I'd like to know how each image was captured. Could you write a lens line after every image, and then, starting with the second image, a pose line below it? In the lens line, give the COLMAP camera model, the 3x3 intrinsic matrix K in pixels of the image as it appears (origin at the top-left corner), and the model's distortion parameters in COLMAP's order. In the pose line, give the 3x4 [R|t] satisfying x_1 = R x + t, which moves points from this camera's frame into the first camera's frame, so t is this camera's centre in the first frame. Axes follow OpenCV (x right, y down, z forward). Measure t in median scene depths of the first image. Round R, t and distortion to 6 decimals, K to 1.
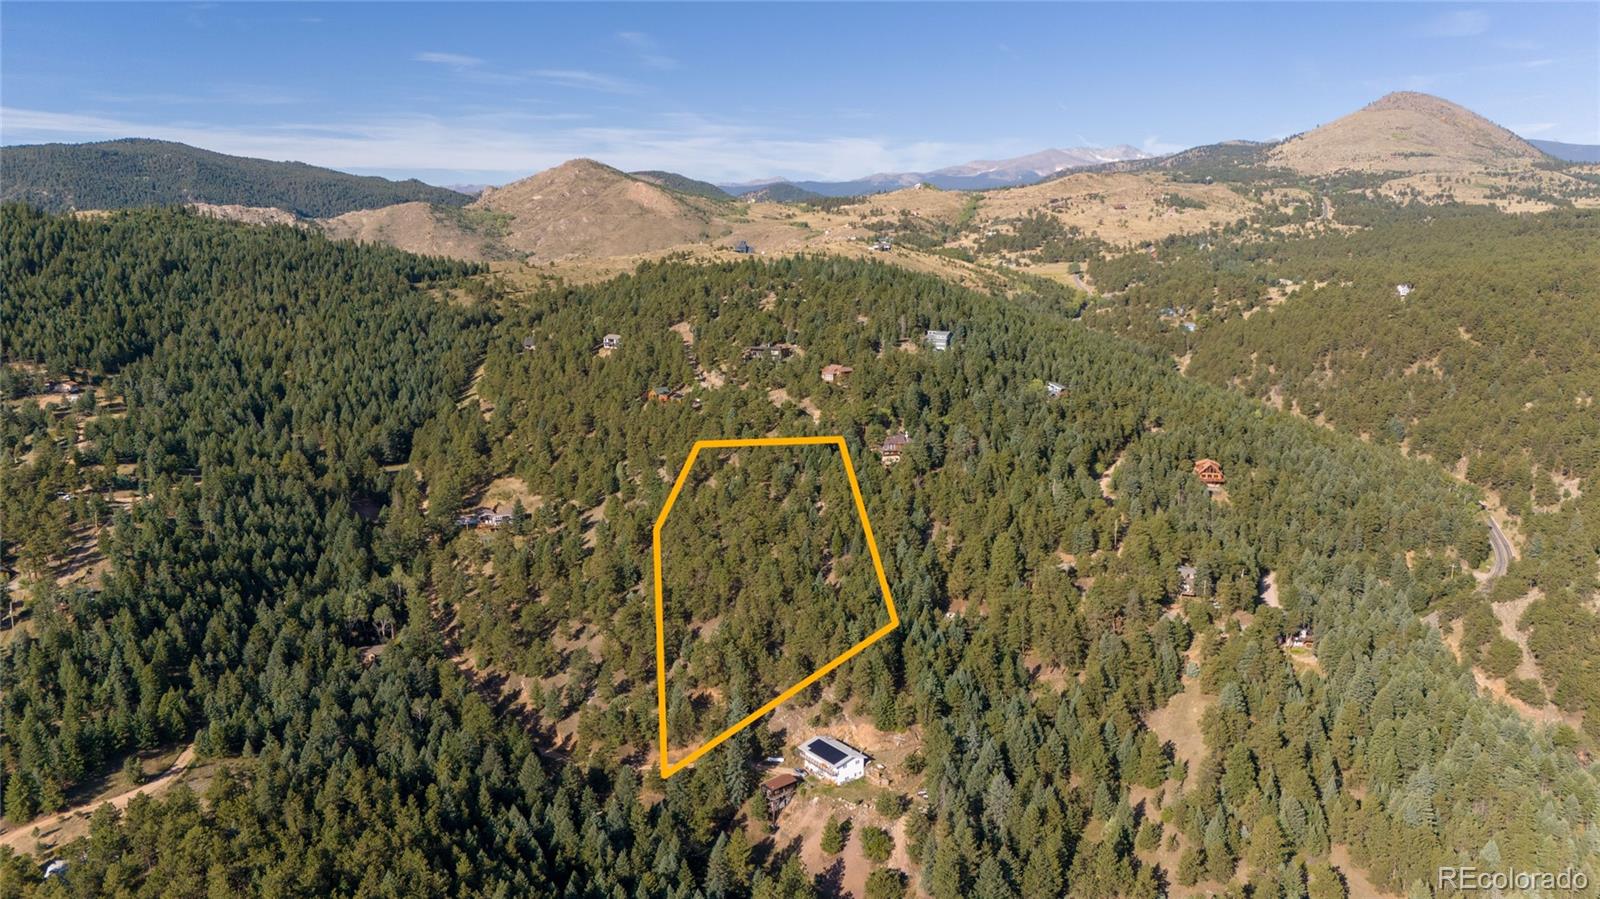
lens RADIAL K [[1175.3, 0, 803.4], [0, 1175.3, 451.1], [0, 0, 1]] dist [0.060086, -0.047317]
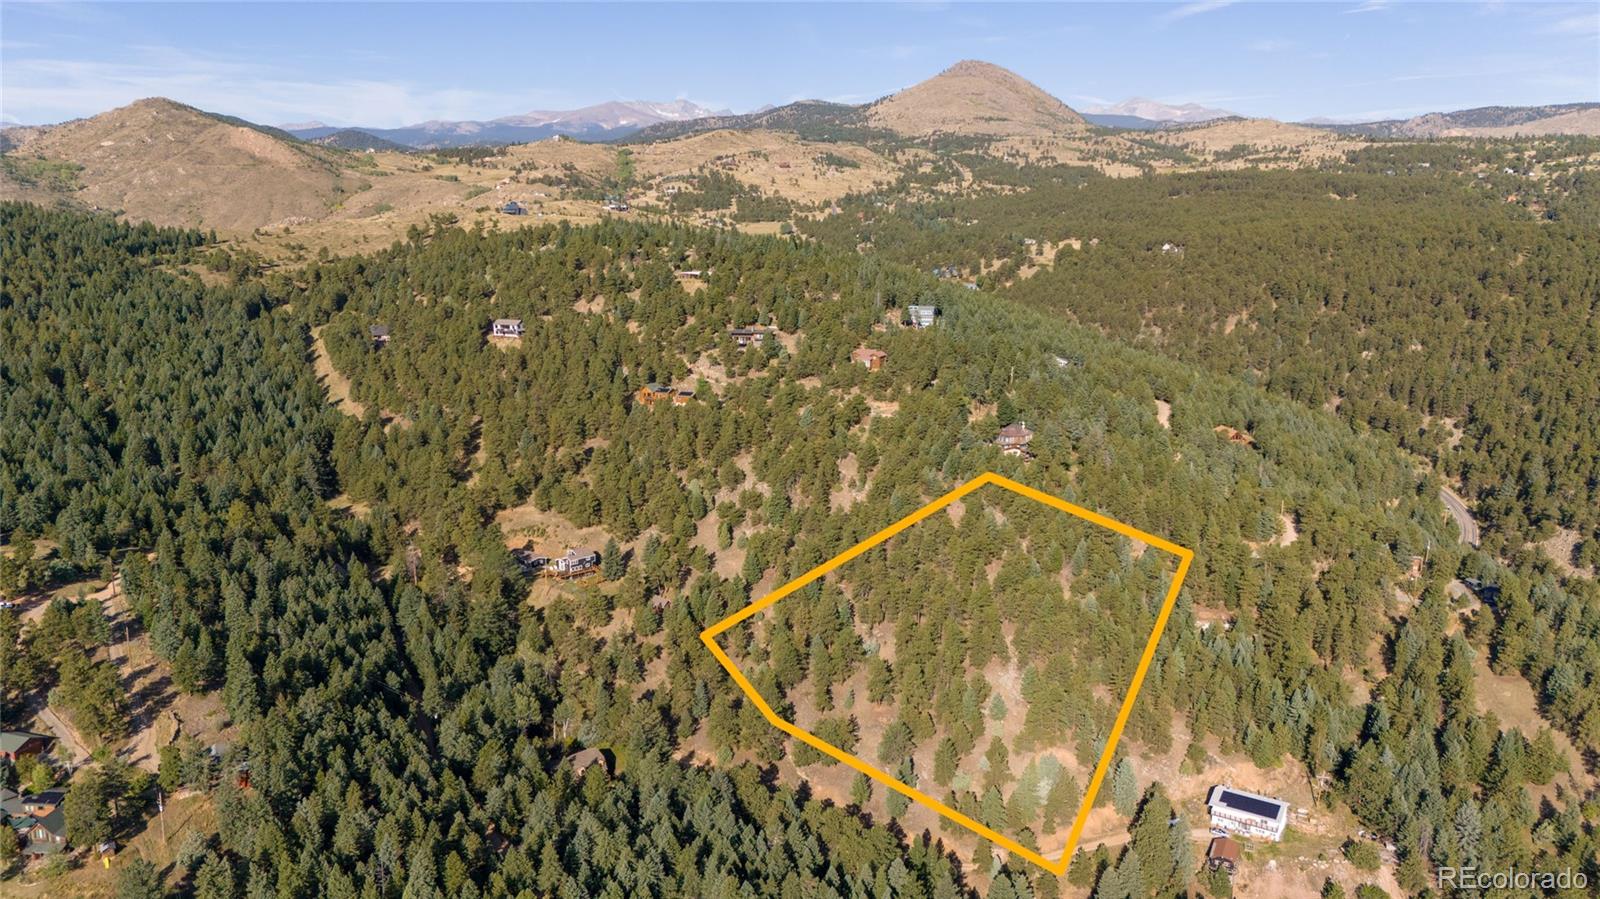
lens RADIAL K [[1173.7, 0, 803.6], [0, 1173.7, 455.2], [0, 0, 1]] dist [0.077585, -0.086583]
pose [[0.935471, -0.076865, 0.344942, -0.088600], [0.062557, 0.996663, 0.052440, -0.011271], [-0.347822, -0.027477, 0.937158, 0.044114]]
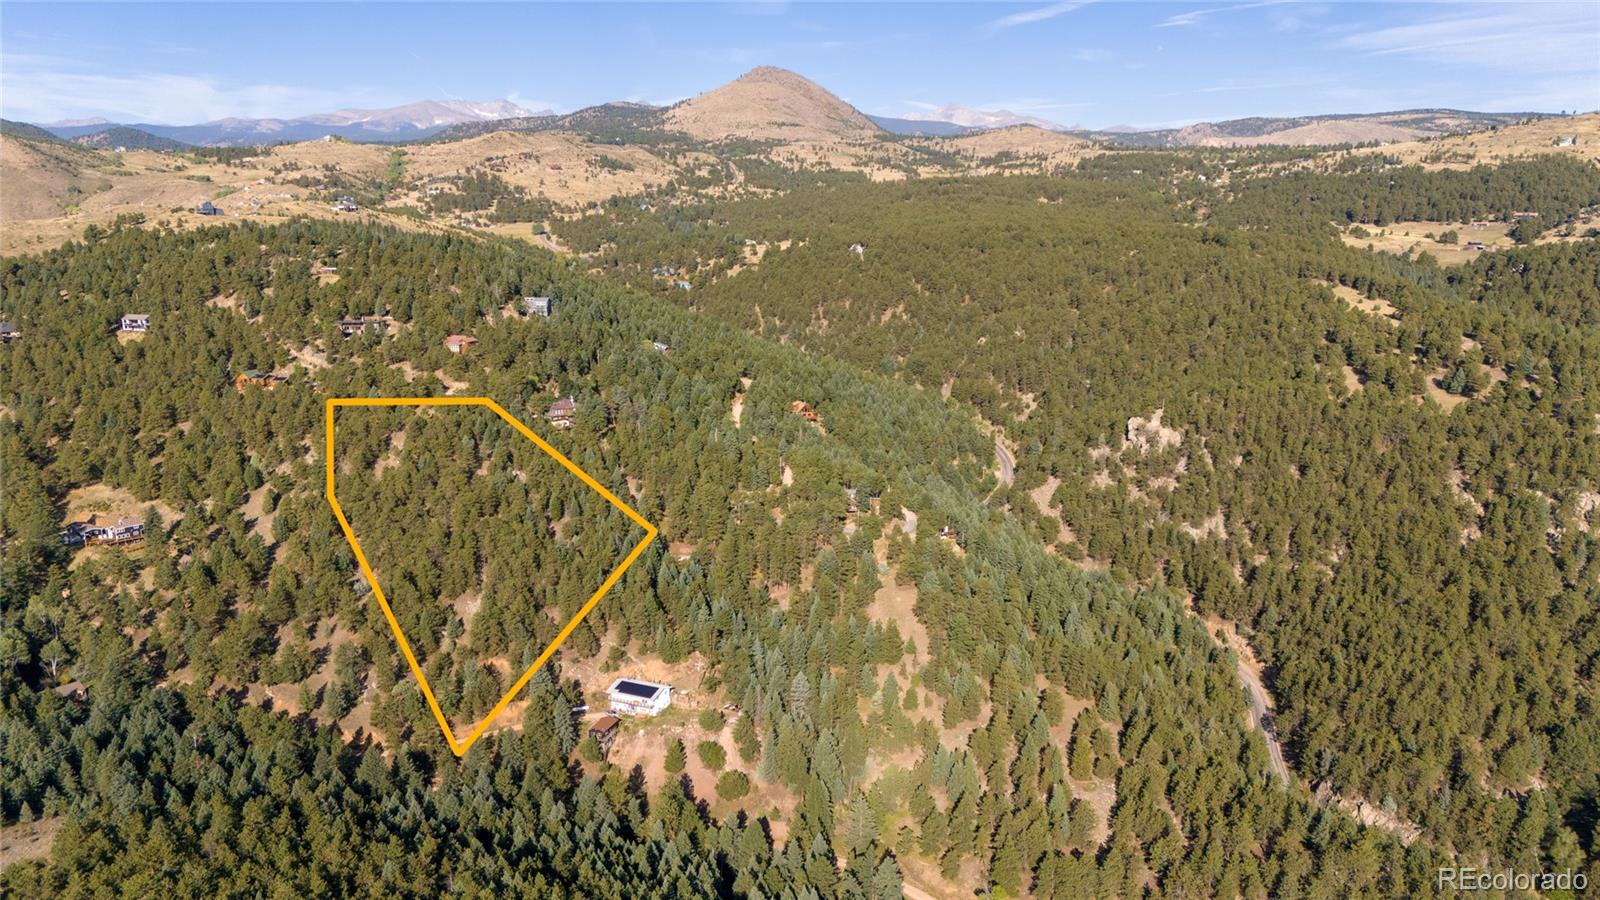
lens RADIAL K [[1173.7, 0, 803.6], [0, 1173.7, 455.7], [0, 0, 1]] dist [0.077585, -0.086583]
pose [[0.877712, -0.102471, 0.468104, -0.051164], [0.083803, 0.994638, 0.060600, -0.002287], [-0.471803, -0.013961, 0.881593, -0.005765]]
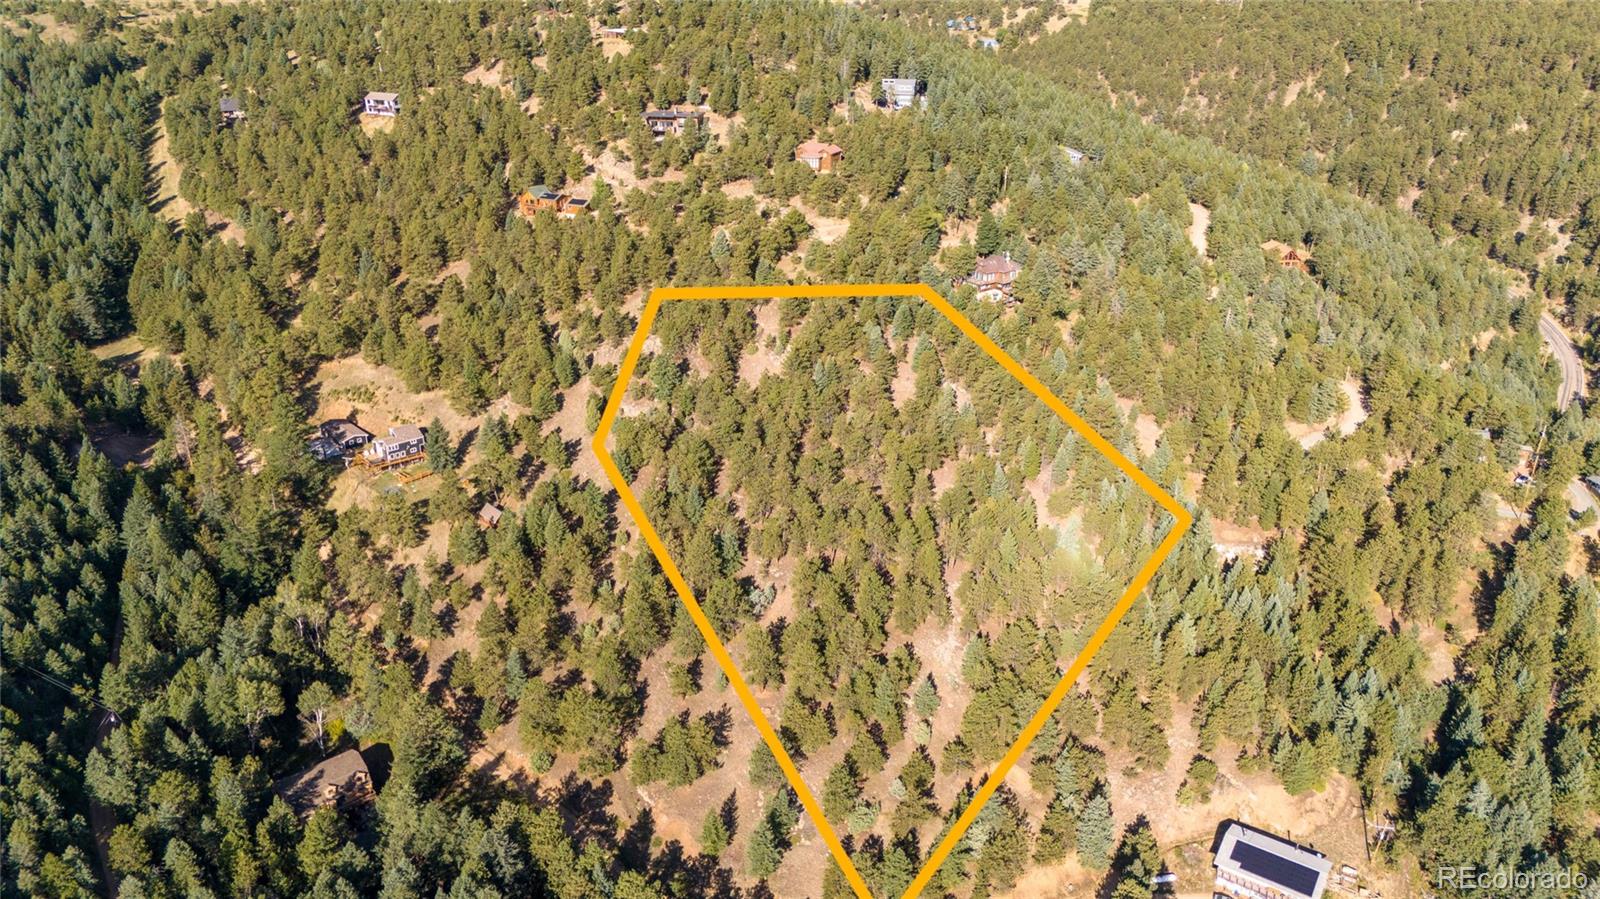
lens RADIAL K [[1175.3, 0, 803.4], [0, 1175.3, 451.1], [0, 0, 1]] dist [0.060086, -0.047317]
pose [[0.944010, -0.133210, 0.301827, -0.056111], [0.057810, 0.967496, 0.246190, -0.018327], [-0.324812, -0.214958, 0.921027, 0.085326]]
